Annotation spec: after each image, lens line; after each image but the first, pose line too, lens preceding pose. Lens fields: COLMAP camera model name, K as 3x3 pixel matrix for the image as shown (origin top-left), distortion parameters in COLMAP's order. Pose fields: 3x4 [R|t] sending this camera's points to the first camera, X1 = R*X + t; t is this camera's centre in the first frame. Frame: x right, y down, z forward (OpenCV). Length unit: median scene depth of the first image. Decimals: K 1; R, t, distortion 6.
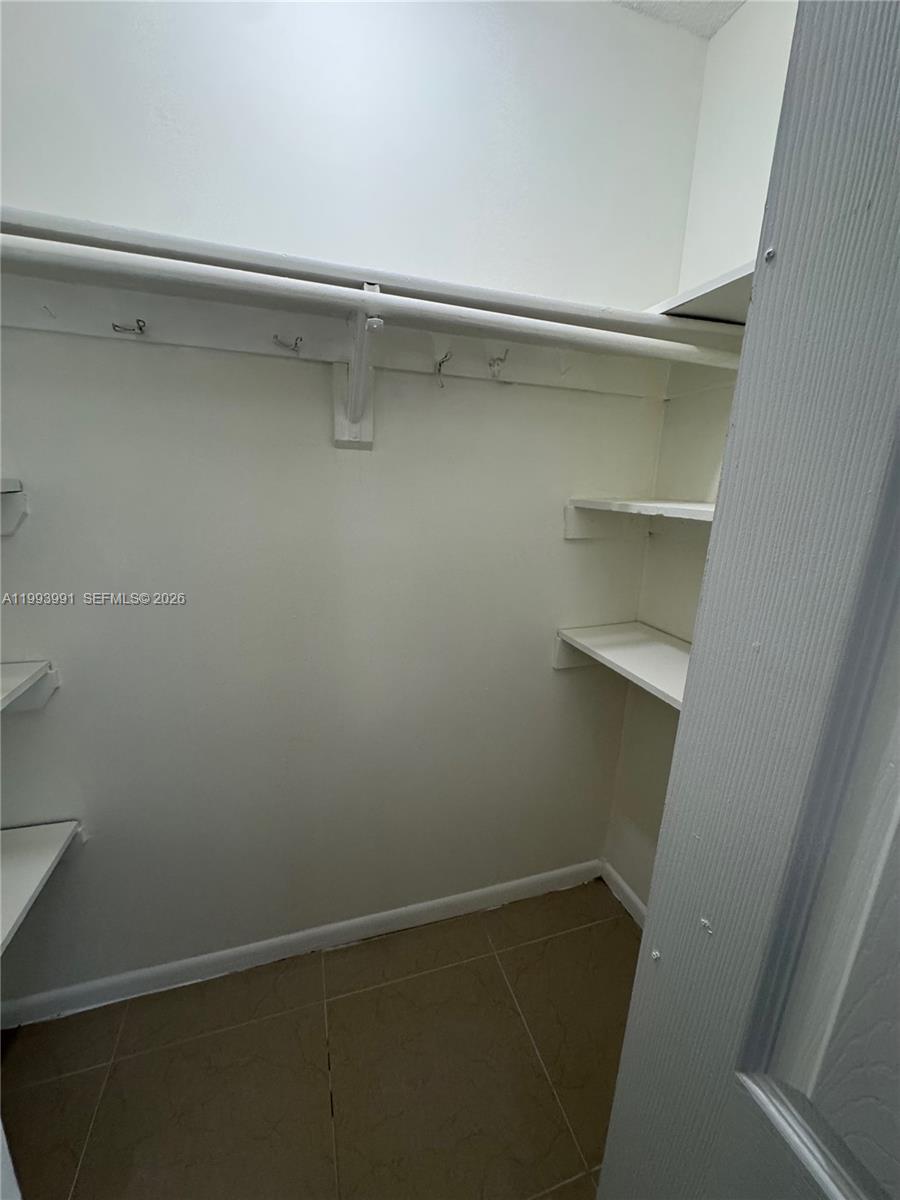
lens RADIAL K [[483.4, 0, 453.1], [0, 483.4, 599.5], [0, 0, 1]] dist [-0.003436, -0.000077]
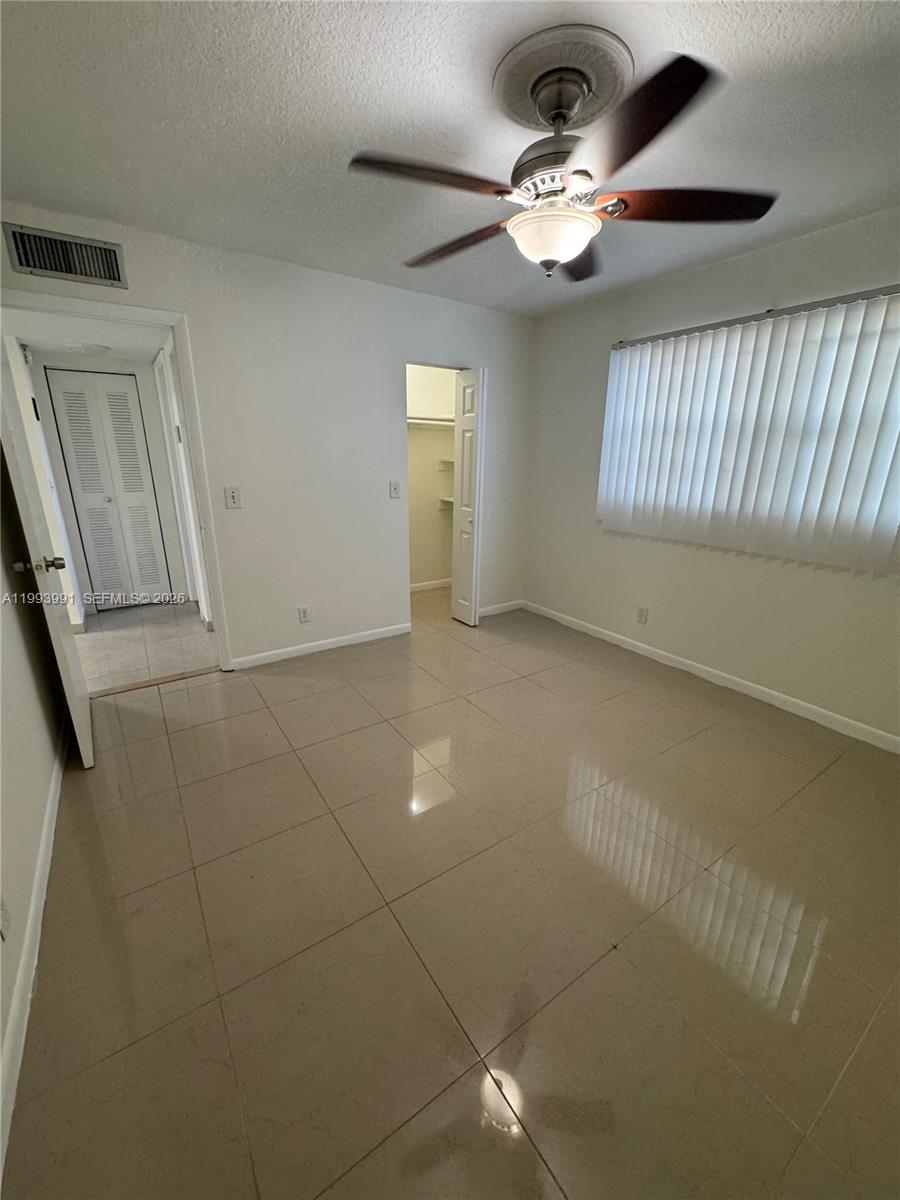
lens RADIAL K [[478.4, 0, 452.4], [0, 478.4, 600.8], [0, 0, 1]] dist [-0.002905, 0.000213]
pose [[0.960688, -0.105256, 0.256903, -0.967108], [0.089940, 0.993435, 0.070693, 0.835789], [-0.262658, -0.044808, 0.963848, -3.535457]]
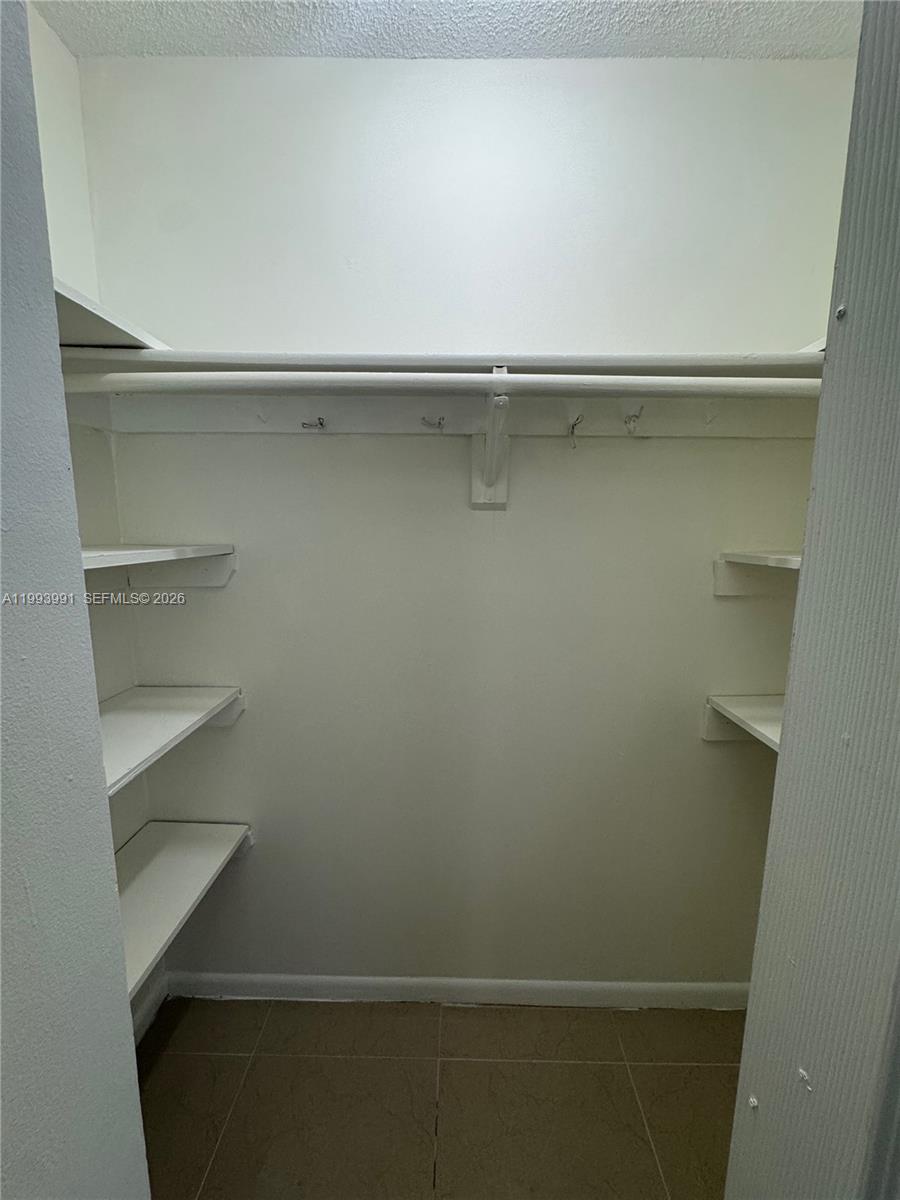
lens RADIAL K [[482.5, 0, 452.7], [0, 482.5, 600.0], [0, 0, 1]] dist [0.000301, -0.000136]
pose [[0.946696, 0.019810, -0.321519, 0.070319], [-0.052142, 0.994369, -0.092261, -0.009749], [0.317880, 0.104108, 0.942398, -0.017675]]
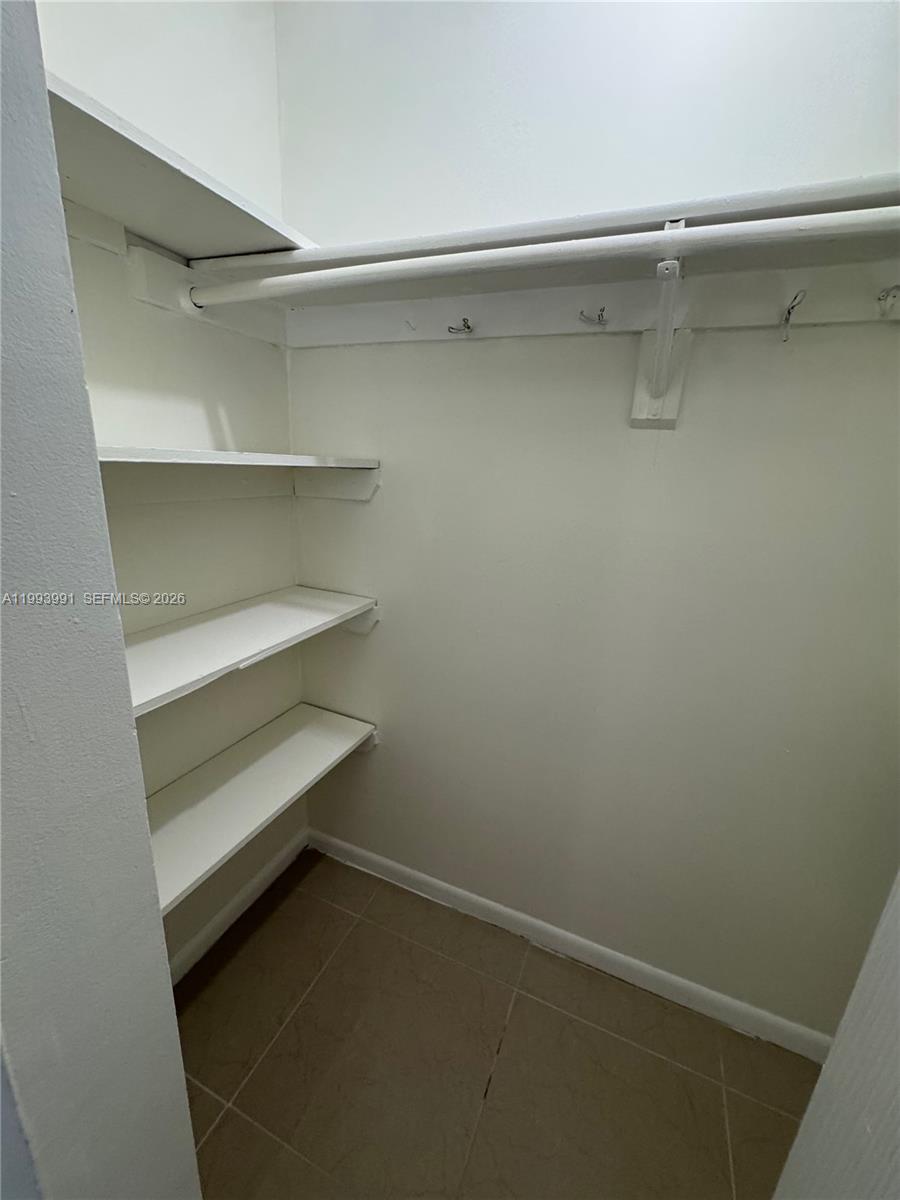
lens RADIAL K [[482.5, 0, 452.7], [0, 482.5, 600.0], [0, 0, 1]] dist [0.000301, -0.000136]
pose [[0.753489, 0.182110, -0.631736, 0.139873], [-0.182652, 0.981030, 0.064946, 0.005465], [0.631579, 0.066452, 0.772458, 0.113707]]
